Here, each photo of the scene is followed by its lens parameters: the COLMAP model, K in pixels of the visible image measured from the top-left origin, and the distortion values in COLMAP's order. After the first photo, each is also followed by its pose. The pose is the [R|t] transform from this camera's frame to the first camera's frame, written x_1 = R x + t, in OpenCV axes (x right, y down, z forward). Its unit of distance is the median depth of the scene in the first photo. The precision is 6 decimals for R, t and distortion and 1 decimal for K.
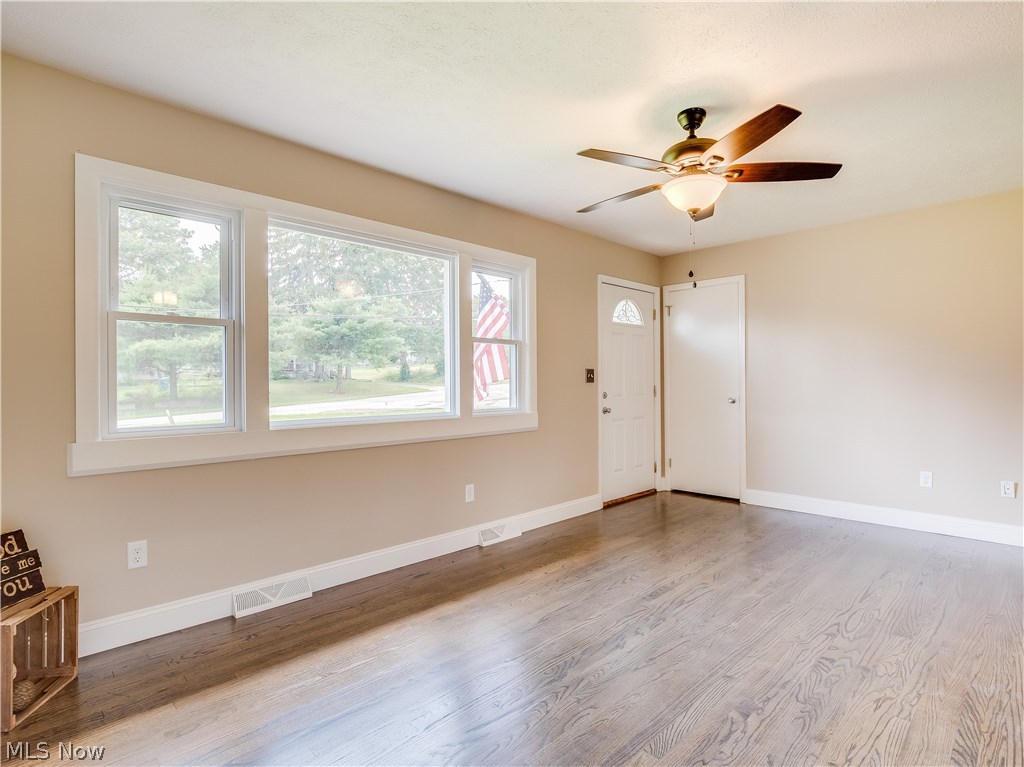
lens RADIAL K [[530.0, 0, 514.7], [0, 530.0, 380.9], [0, 0, 1]] dist [-0.004160, 0.000119]
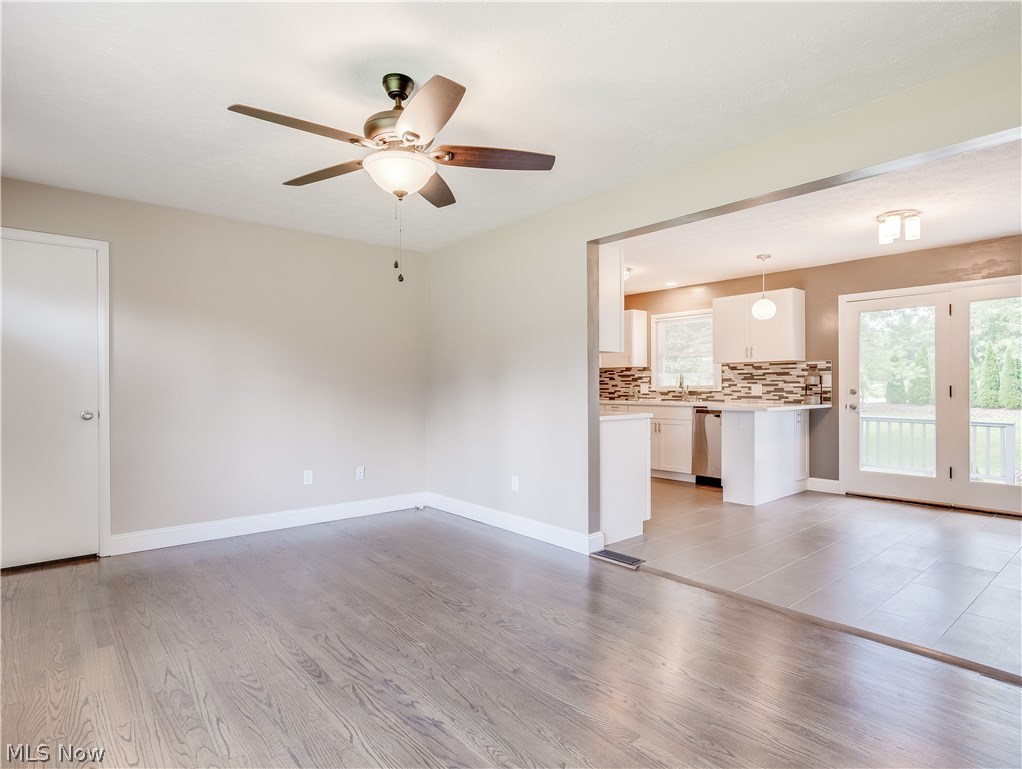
lens RADIAL K [[561.4, 0, 511.2], [0, 561.4, 389.9], [0, 0, 1]] dist [0.001472, 0.001326]
pose [[0.079018, -0.000969, 0.996873, -0.514097], [0.000560, 0.999999, 0.000928, 0.001428], [-0.996873, 0.000485, 0.079019, 0.672508]]
